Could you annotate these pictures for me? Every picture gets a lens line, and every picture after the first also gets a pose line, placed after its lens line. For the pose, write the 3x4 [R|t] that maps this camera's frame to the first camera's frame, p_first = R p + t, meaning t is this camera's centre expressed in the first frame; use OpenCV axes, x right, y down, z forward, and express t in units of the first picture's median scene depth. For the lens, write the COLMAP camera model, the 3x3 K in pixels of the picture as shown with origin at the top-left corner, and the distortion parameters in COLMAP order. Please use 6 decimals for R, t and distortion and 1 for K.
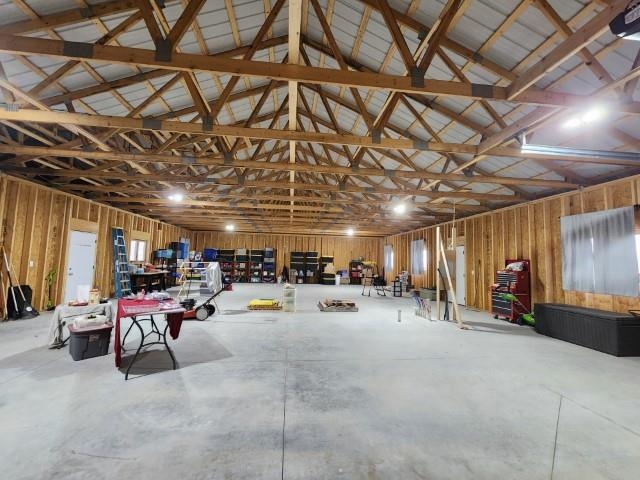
lens RADIAL K [[263.1, 0, 320.0], [0, 263.1, 241.8], [0, 0, 1]] dist [0.000753, 0.000291]
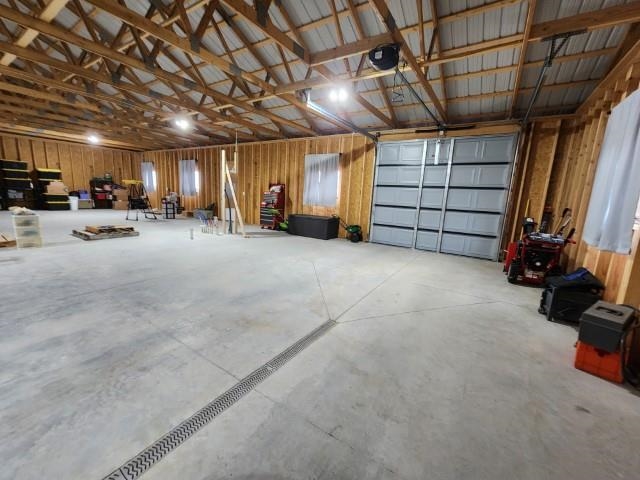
lens RADIAL K [[263.1, 0, 320.0], [0, 263.1, 241.8], [0, 0, 1]] dist [0.000753, 0.000291]
pose [[0.635888, -0.132515, 0.760320, -0.171124], [-0.091264, 0.965326, 0.244573, 0.006426], [-0.766366, -0.224911, 0.601746, -0.034024]]
